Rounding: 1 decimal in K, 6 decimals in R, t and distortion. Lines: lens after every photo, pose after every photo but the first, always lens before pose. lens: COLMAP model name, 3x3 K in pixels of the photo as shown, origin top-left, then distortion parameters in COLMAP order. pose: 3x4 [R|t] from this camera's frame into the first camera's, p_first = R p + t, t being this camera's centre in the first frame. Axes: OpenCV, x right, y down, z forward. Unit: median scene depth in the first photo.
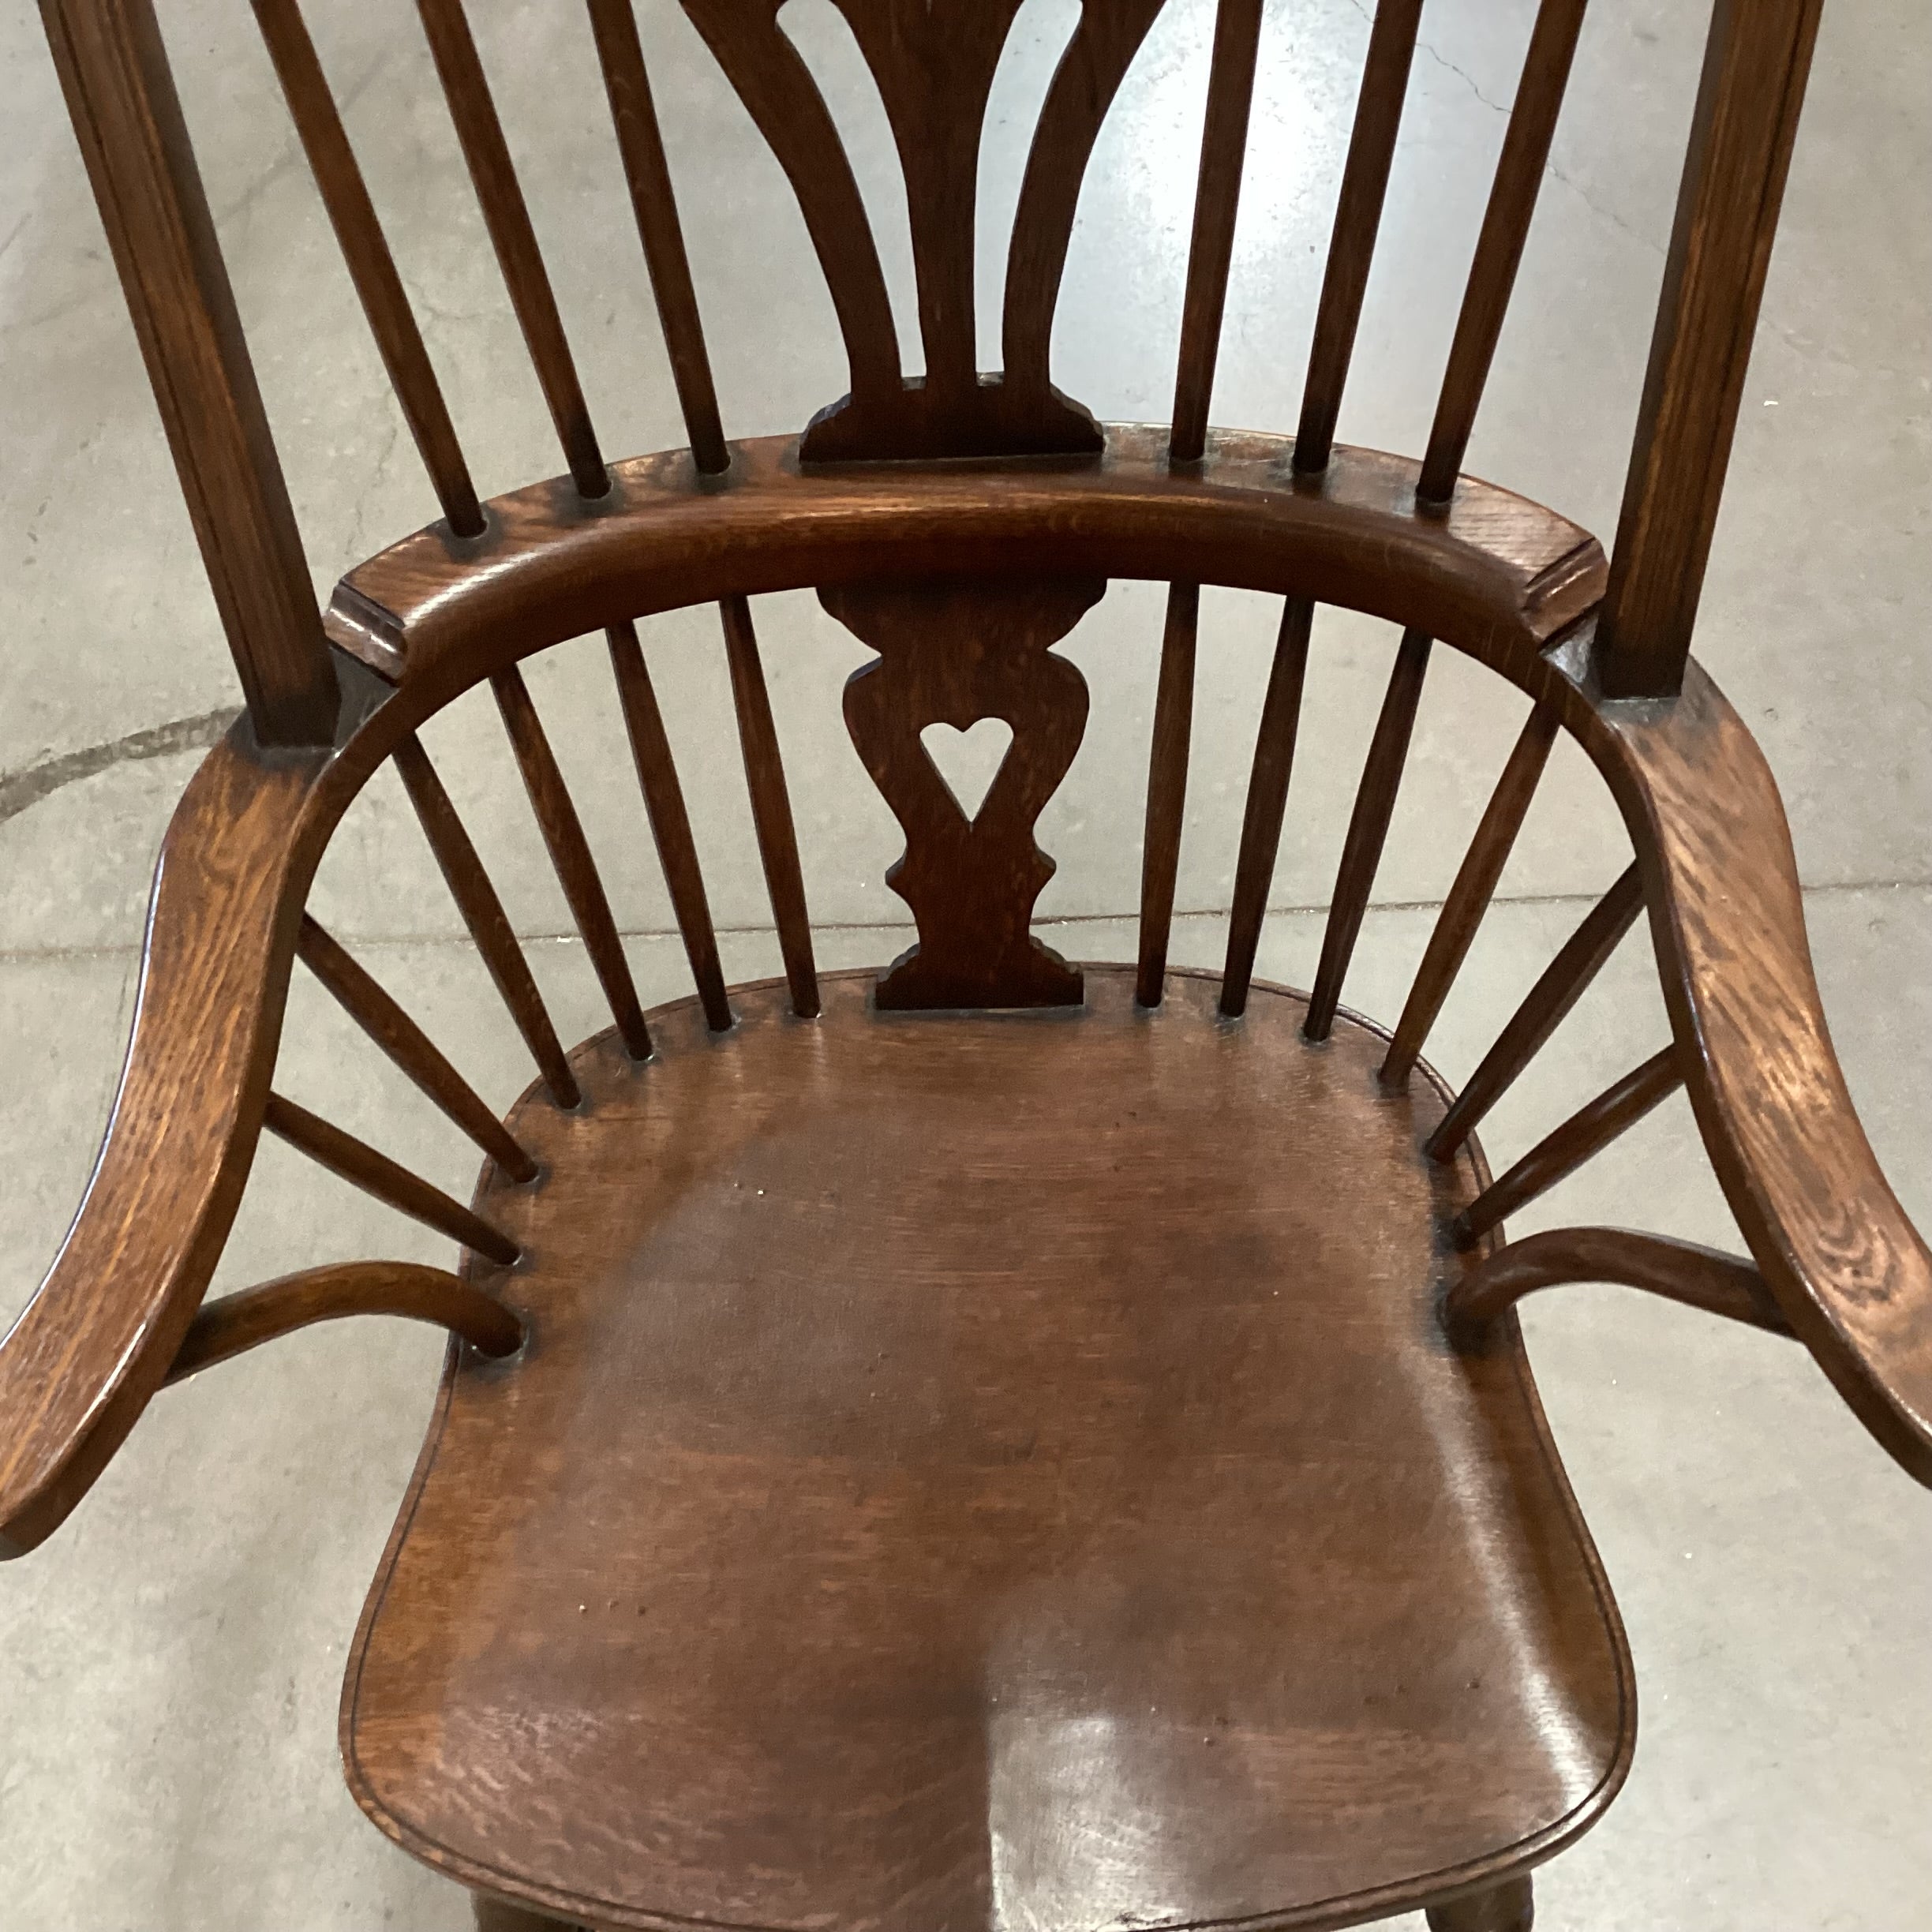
lens RADIAL K [[2311.4, 0, 956.4], [0, 2311.4, 956.1], [0, 0, 1]] dist [0.138559, -0.283234]
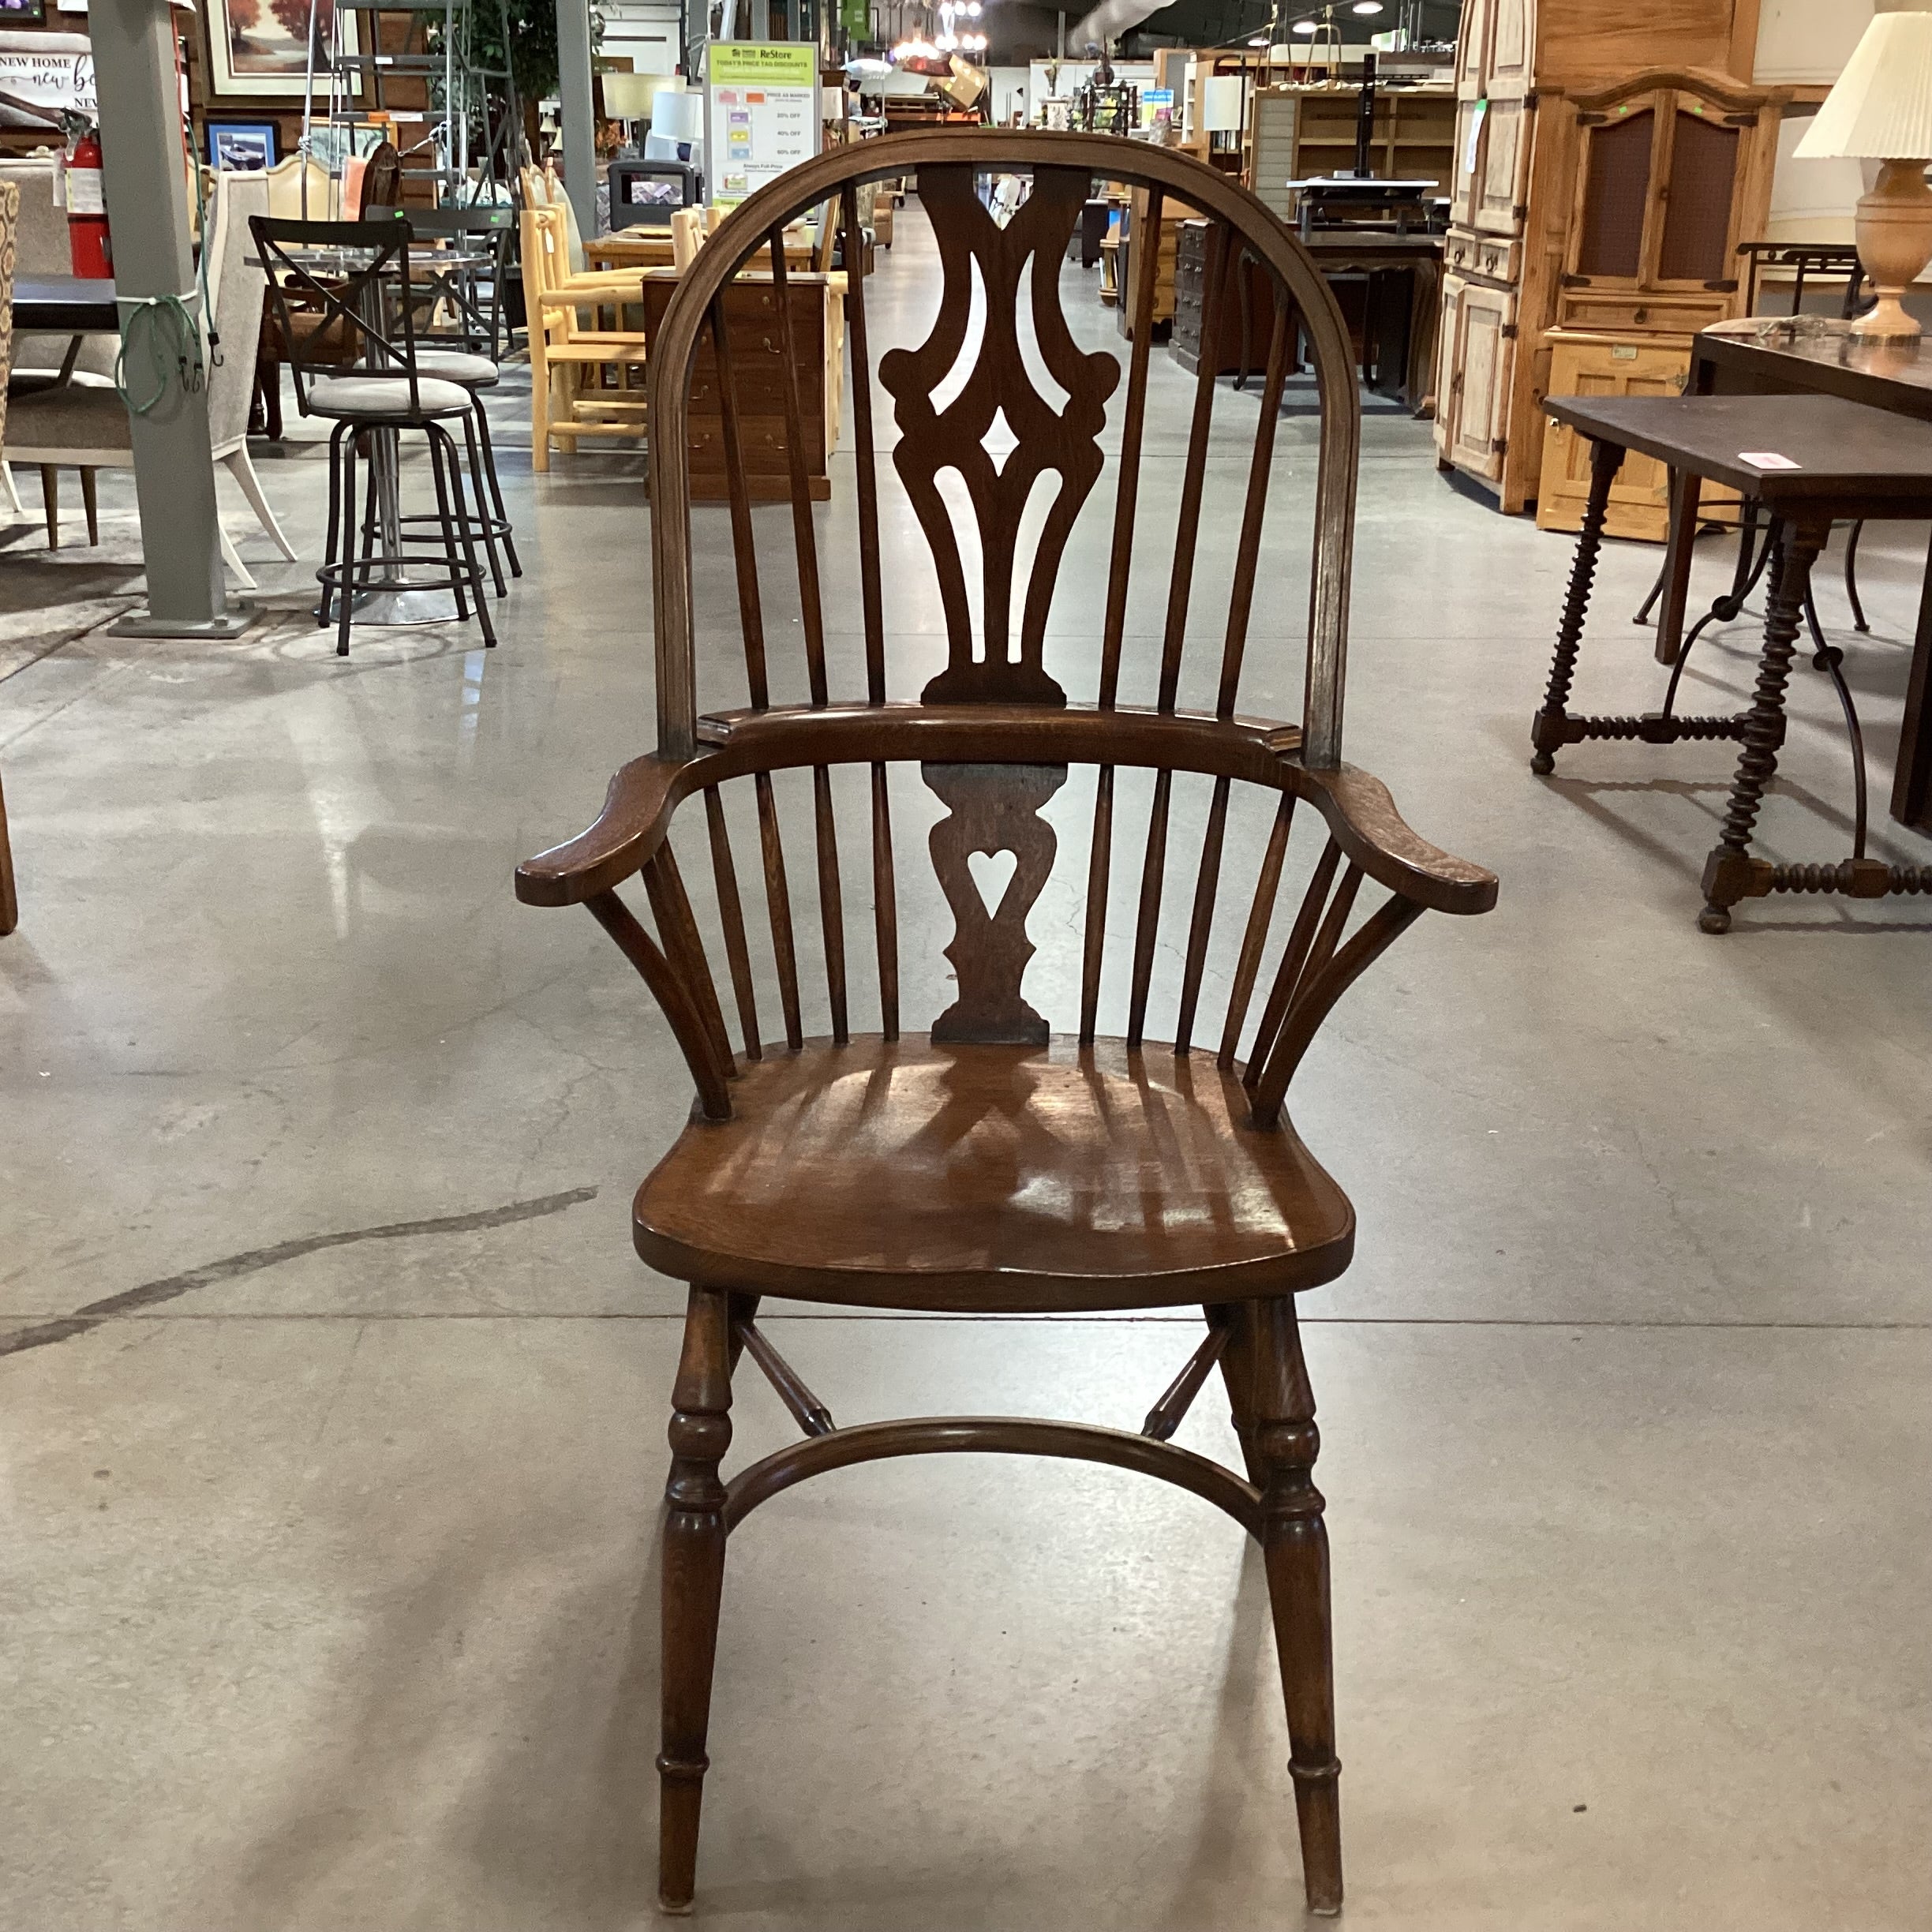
lens RADIAL K [[2313.4, 0, 966.0], [0, 2313.4, 966.0], [0, 0, 1]] dist [0.158495, -0.347795]
pose [[0.998270, 0.054943, 0.020927, -0.054553], [-0.032321, 0.810177, -0.585293, 1.136392], [-0.049112, 0.583604, 0.810552, -0.516561]]
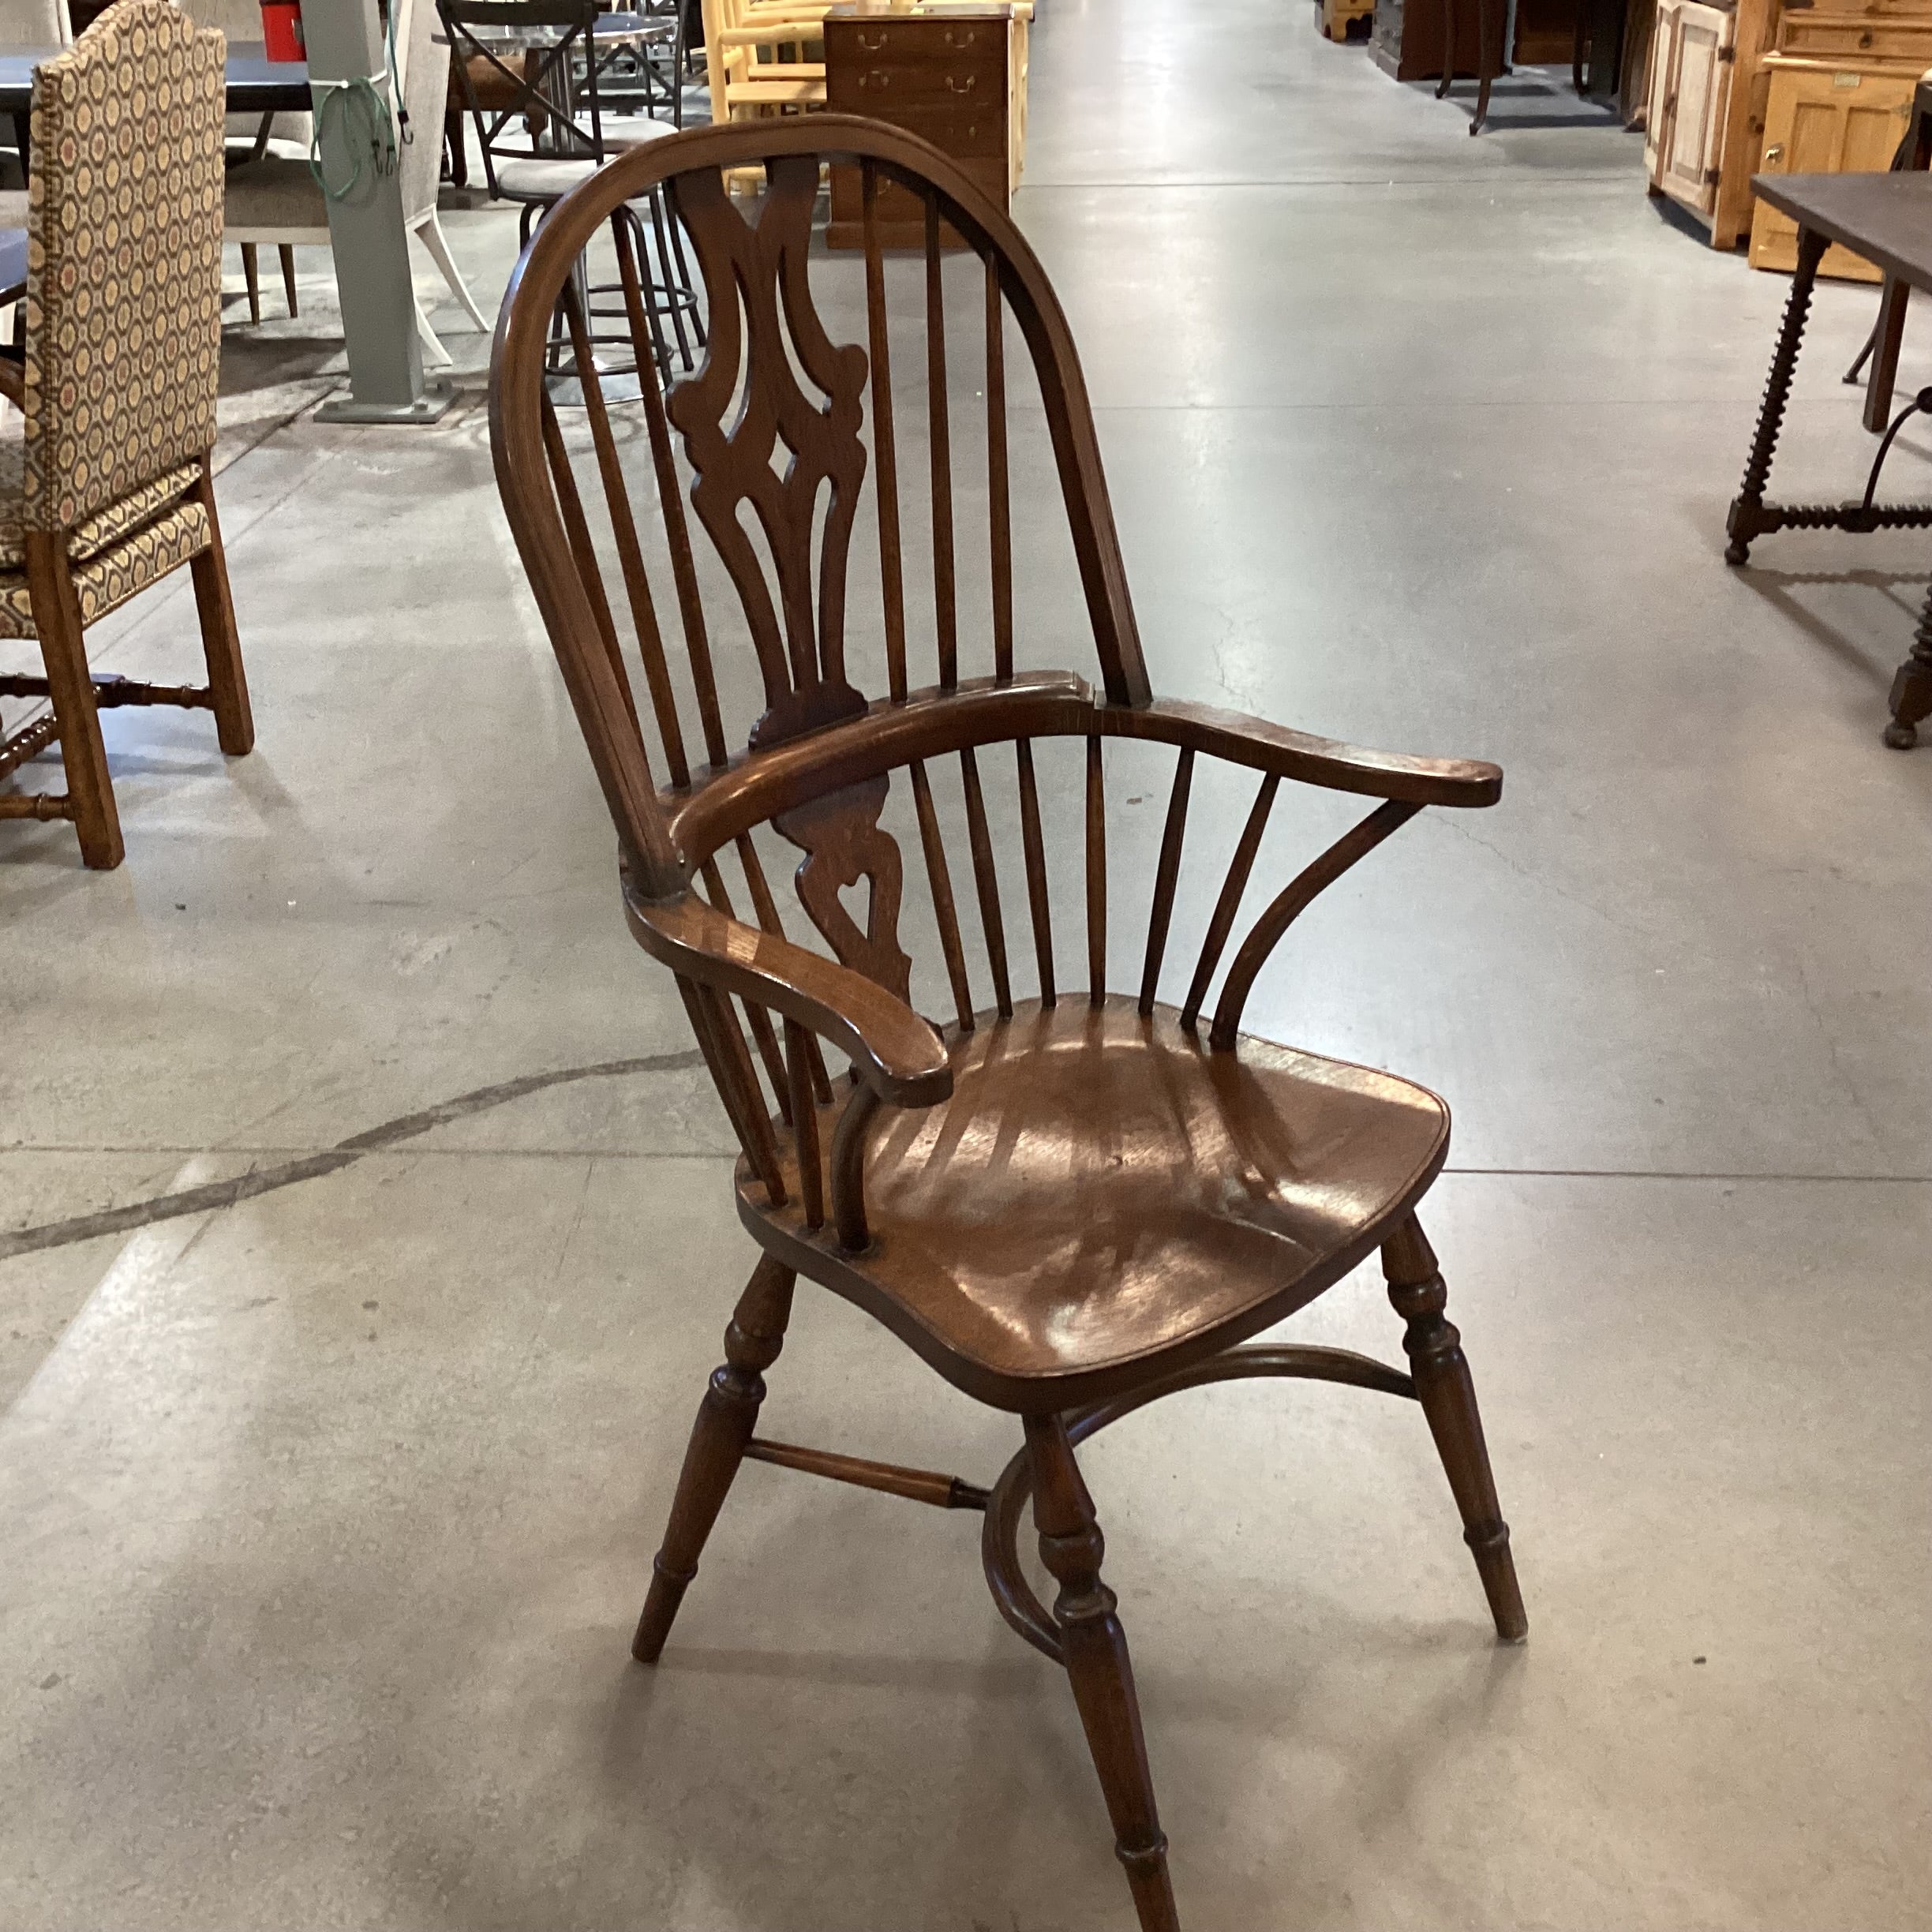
lens RADIAL K [[2313.4, 0, 966.0], [0, 2313.4, 966.0], [0, 0, 1]] dist [0.158495, -0.347795]
pose [[0.997022, 0.058740, -0.049971, -0.064235], [-0.075465, 0.876612, -0.475244, 1.066021], [0.015889, 0.477599, 0.878434, -0.733128]]
